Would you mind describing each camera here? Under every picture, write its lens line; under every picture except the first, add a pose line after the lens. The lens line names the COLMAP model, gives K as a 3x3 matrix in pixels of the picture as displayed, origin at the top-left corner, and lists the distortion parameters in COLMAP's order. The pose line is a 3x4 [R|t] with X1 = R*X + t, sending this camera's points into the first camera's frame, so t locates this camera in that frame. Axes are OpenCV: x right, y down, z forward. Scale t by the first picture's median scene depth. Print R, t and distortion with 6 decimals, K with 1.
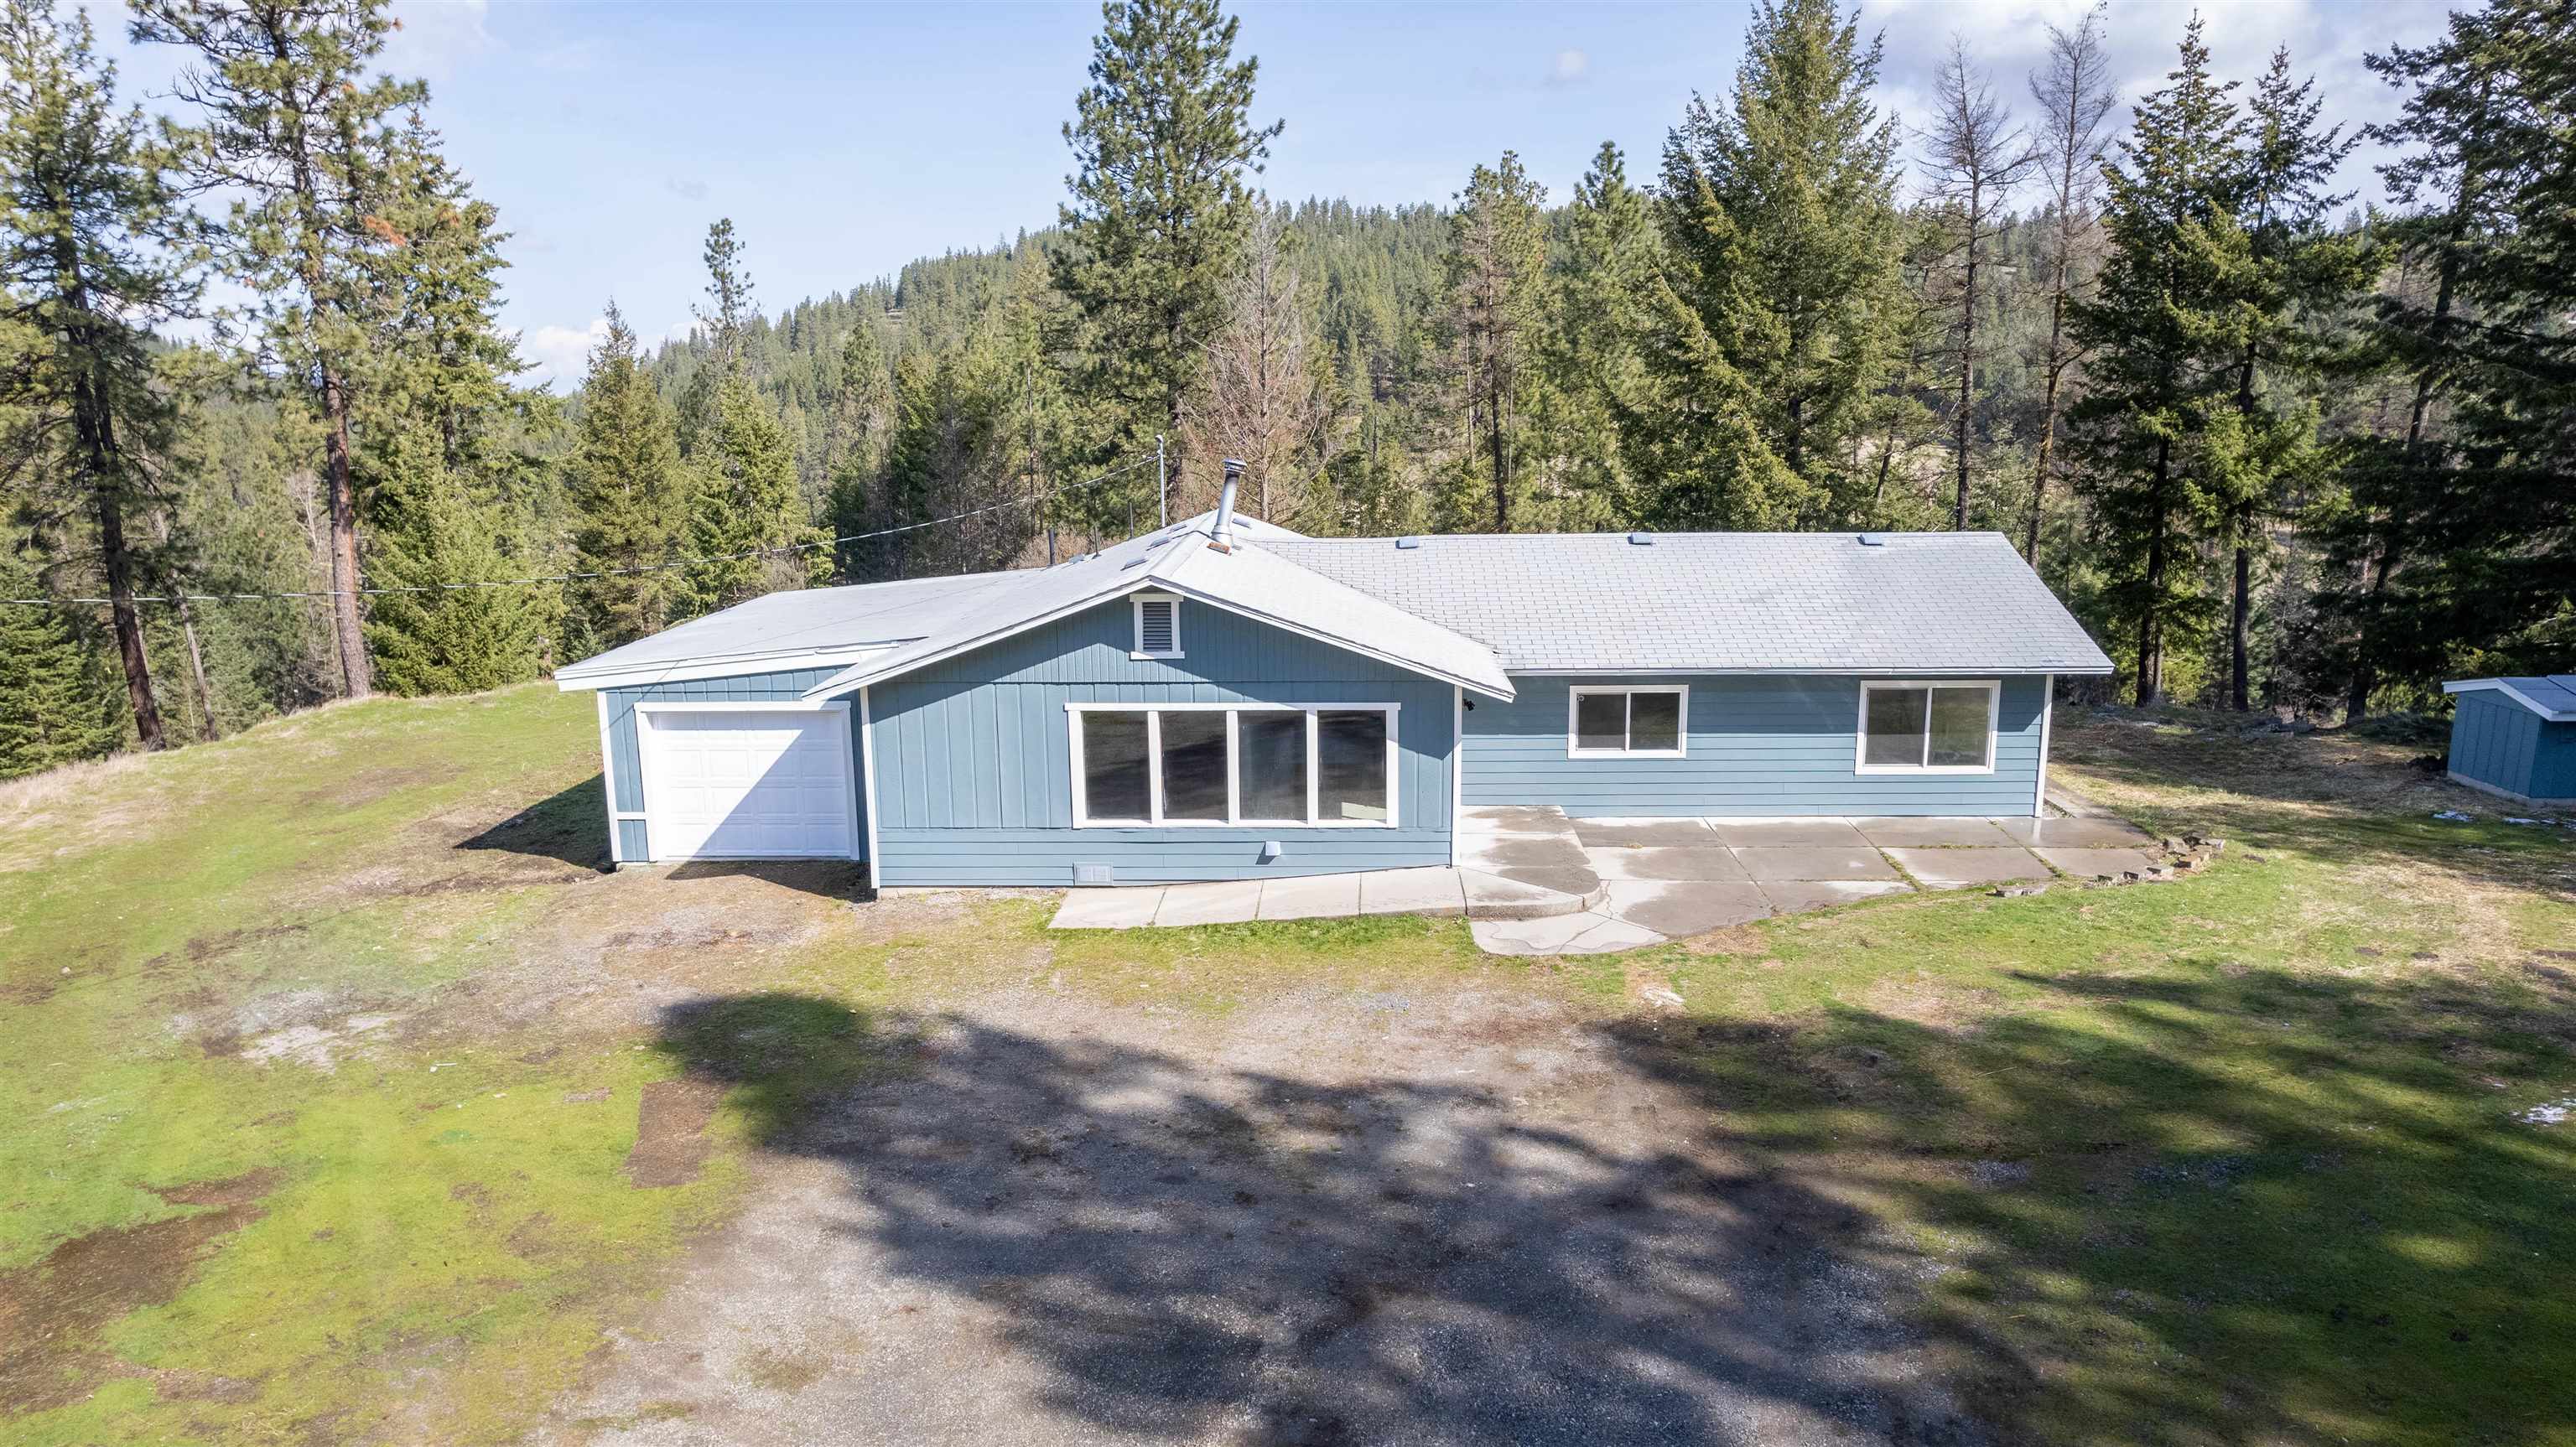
lens RADIAL K [[1659.1, 0, 1317.7], [0, 1659.1, 731.6], [0, 0, 1]] dist [-0.042727, 0.000209]
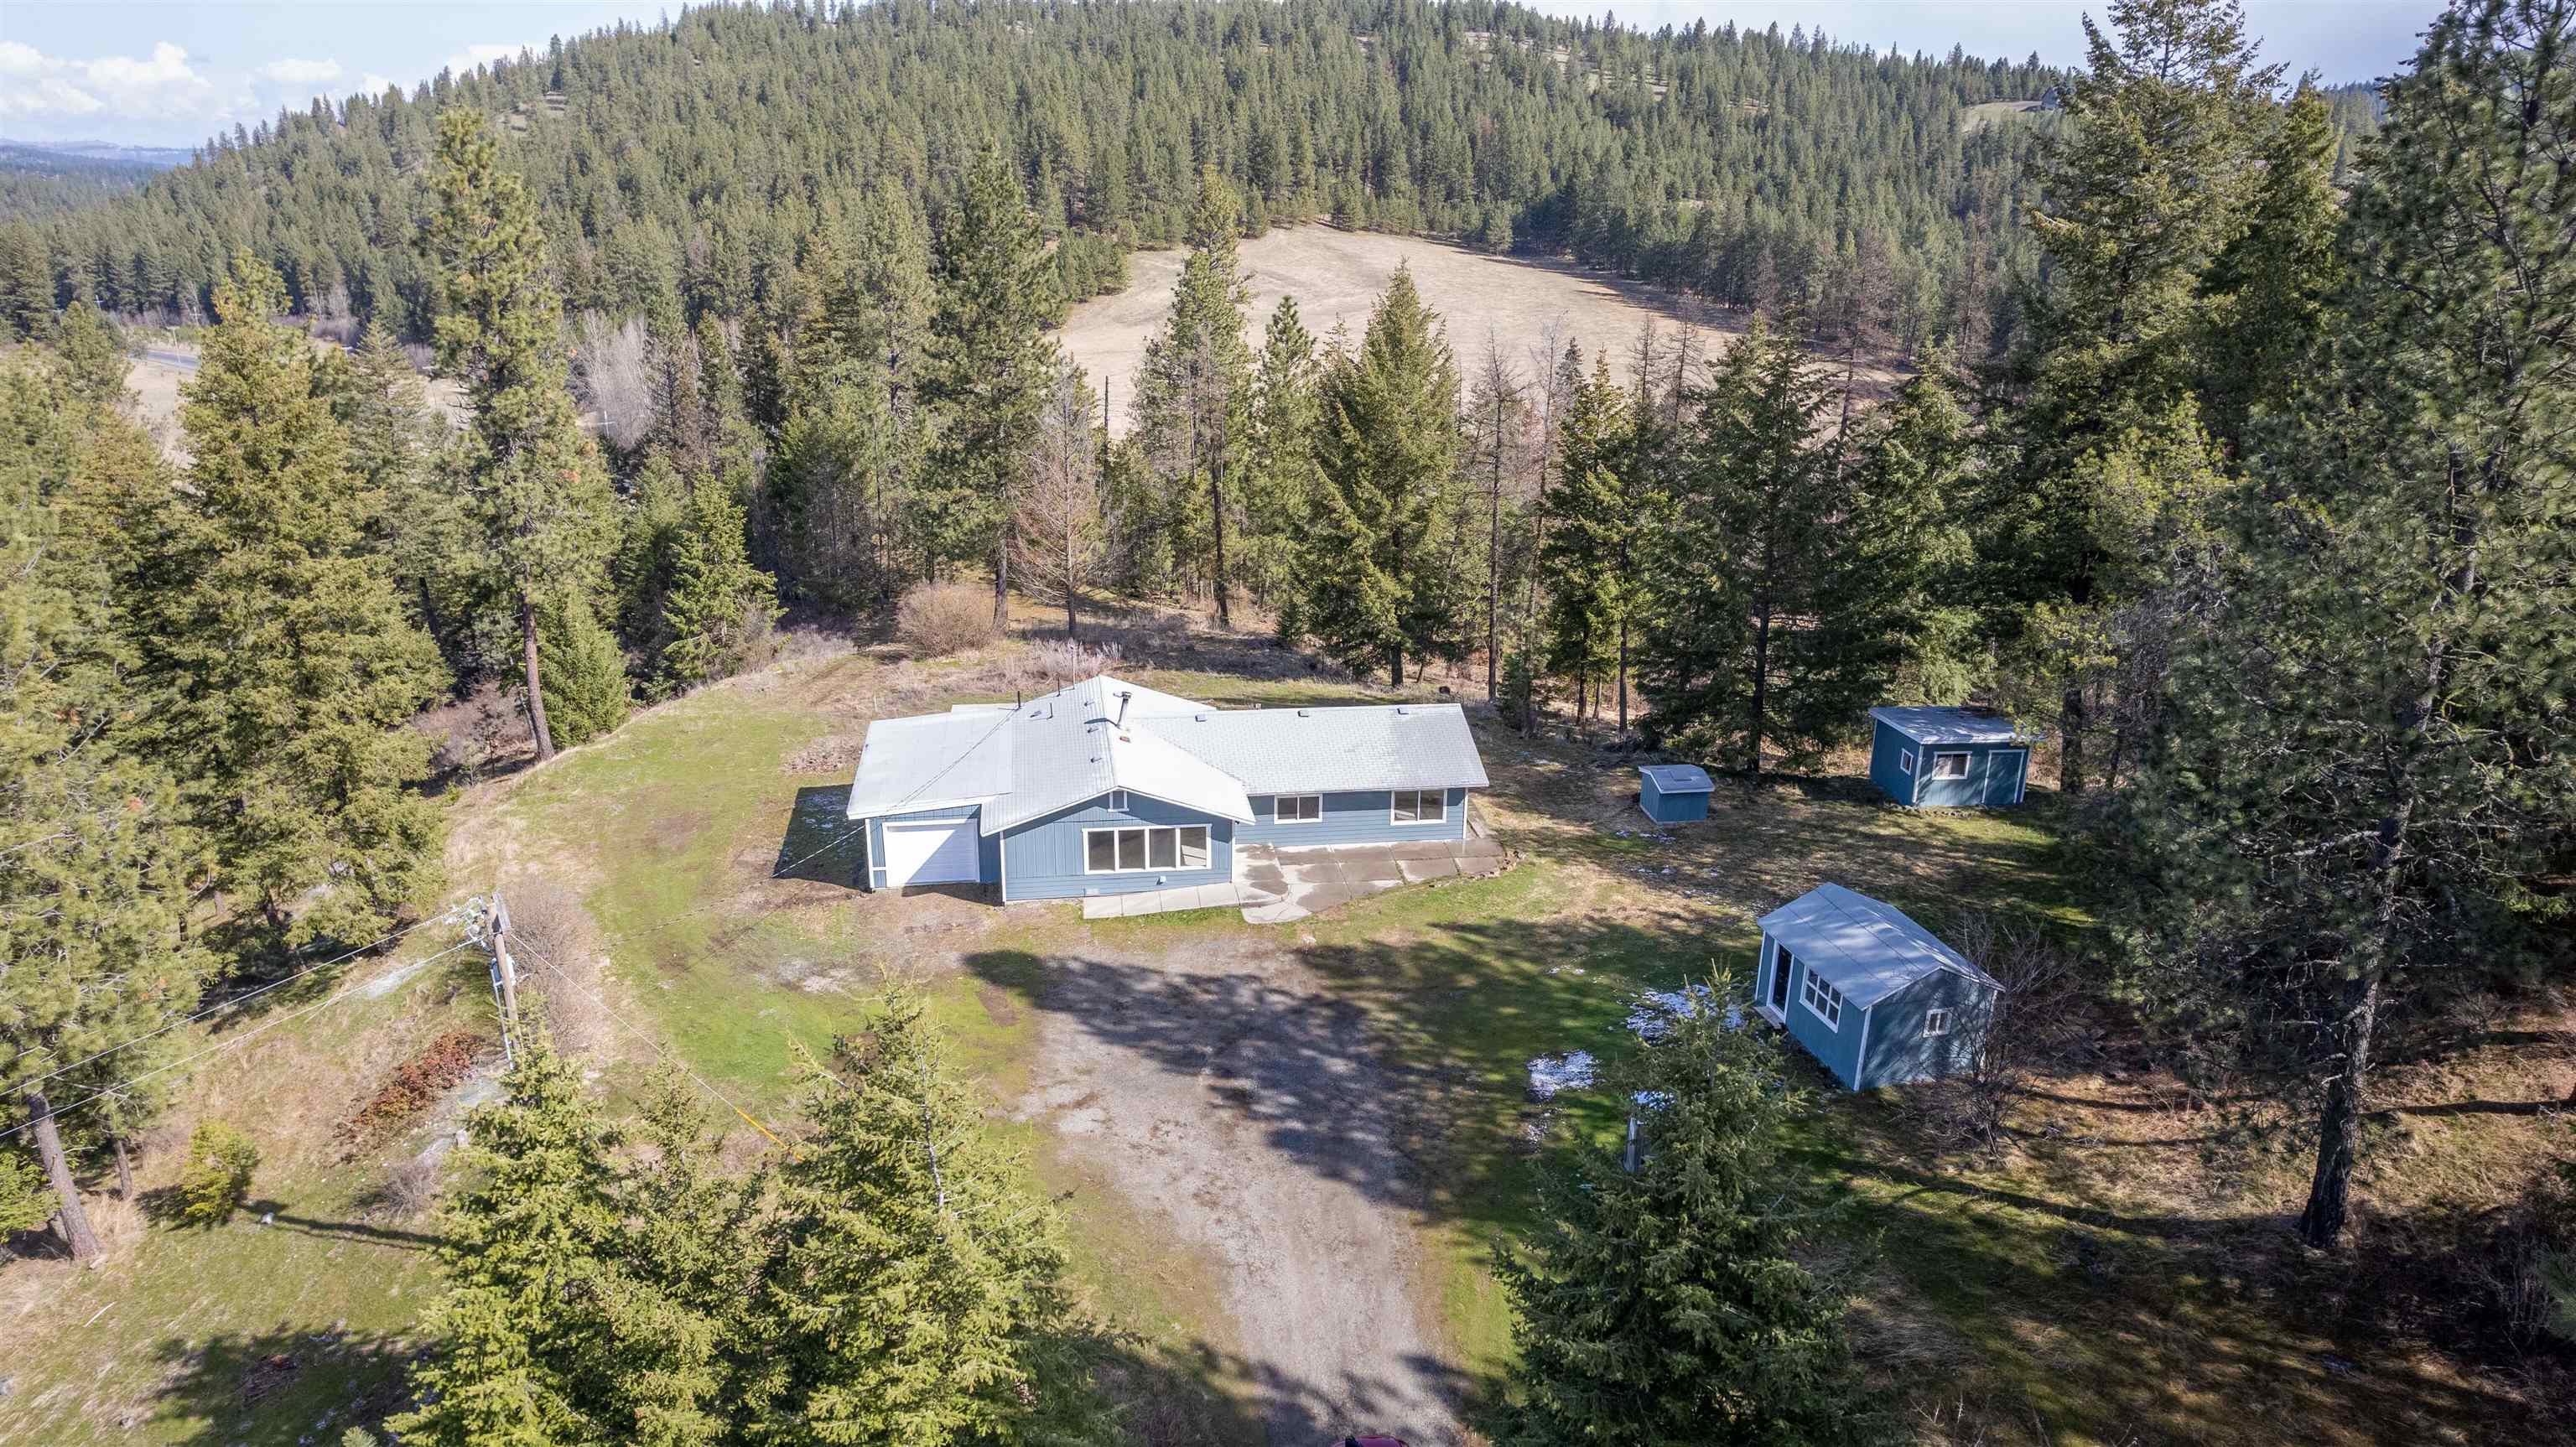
lens RADIAL K [[1637.1, 0, 1292.0], [0, 1637.1, 703.8], [0, 0, 1]] dist [-0.040747, 0.047570]
pose [[0.984984, -0.033926, 0.169278, -0.248263], [0.013579, 0.992689, 0.119936, -0.498259], [-0.172109, -0.115836, 0.978244, -1.481144]]
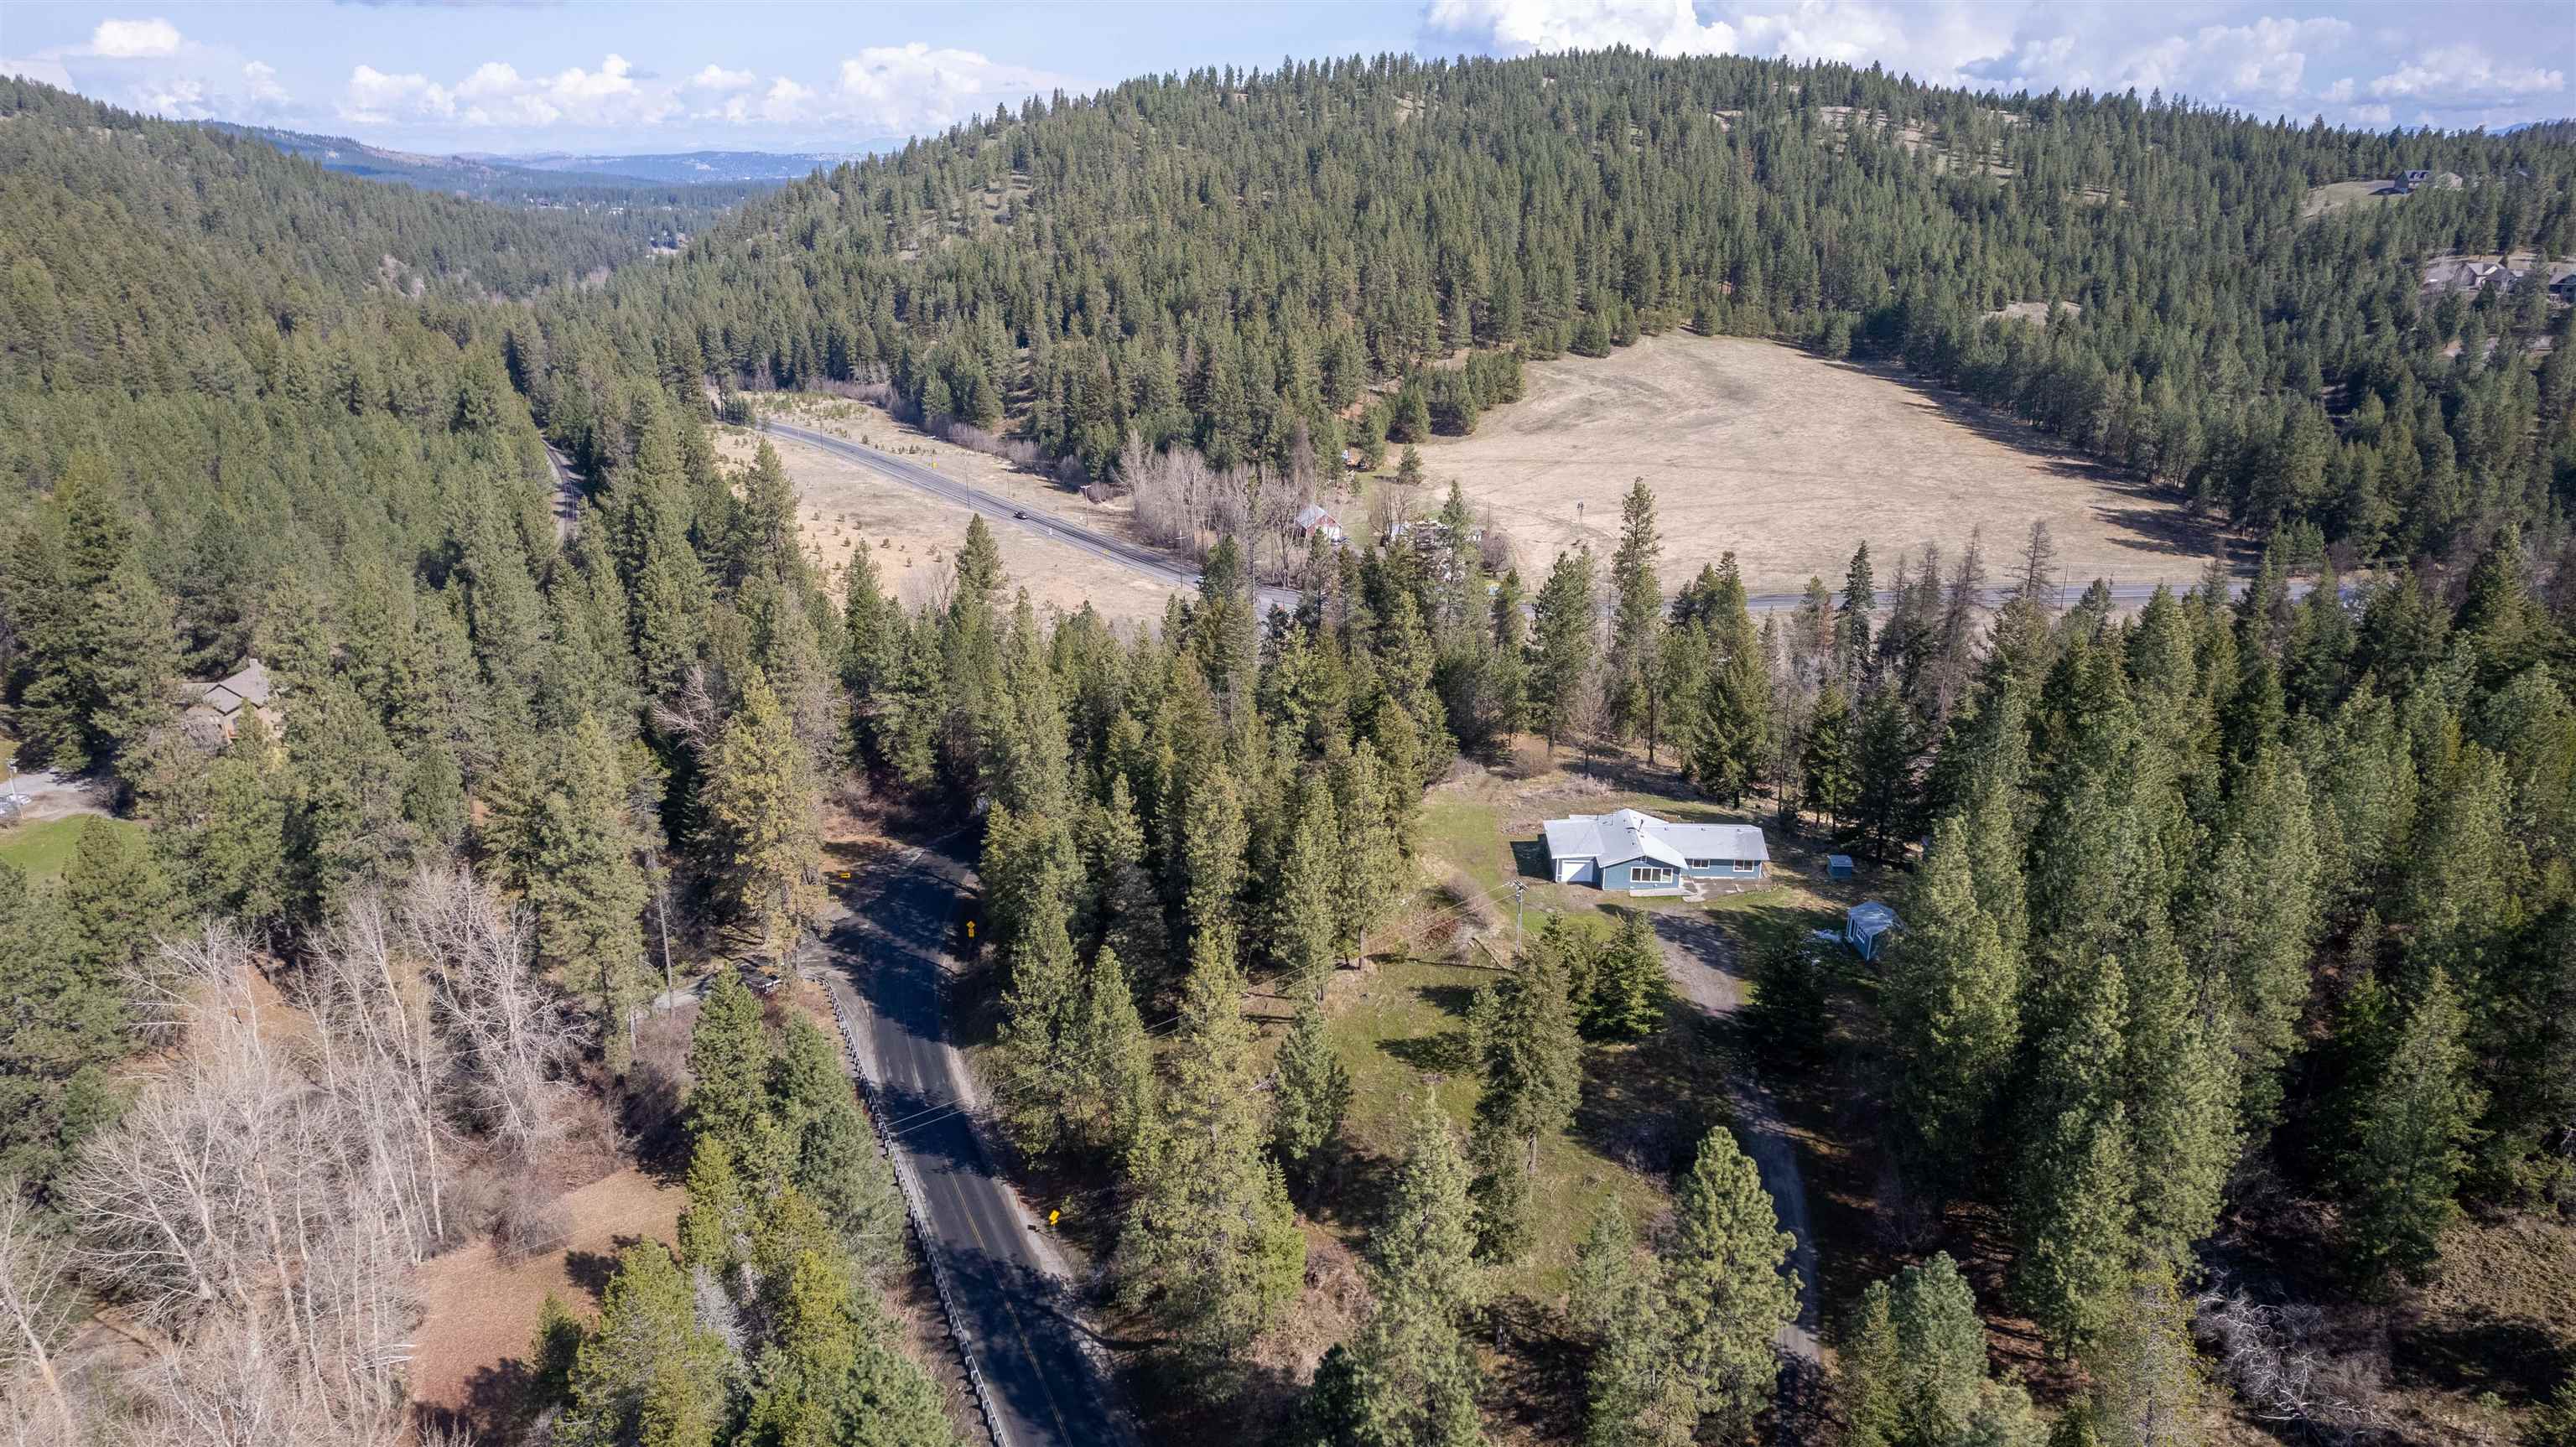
lens RADIAL K [[1637.1, 0, 1292.0], [0, 1637.1, 703.8], [0, 0, 1]] dist [-0.040747, 0.047570]
pose [[0.999594, 0.011626, -0.026023, -1.542526], [-0.008217, 0.991808, 0.127472, -1.733879], [0.027292, -0.127206, 0.991501, -6.535927]]
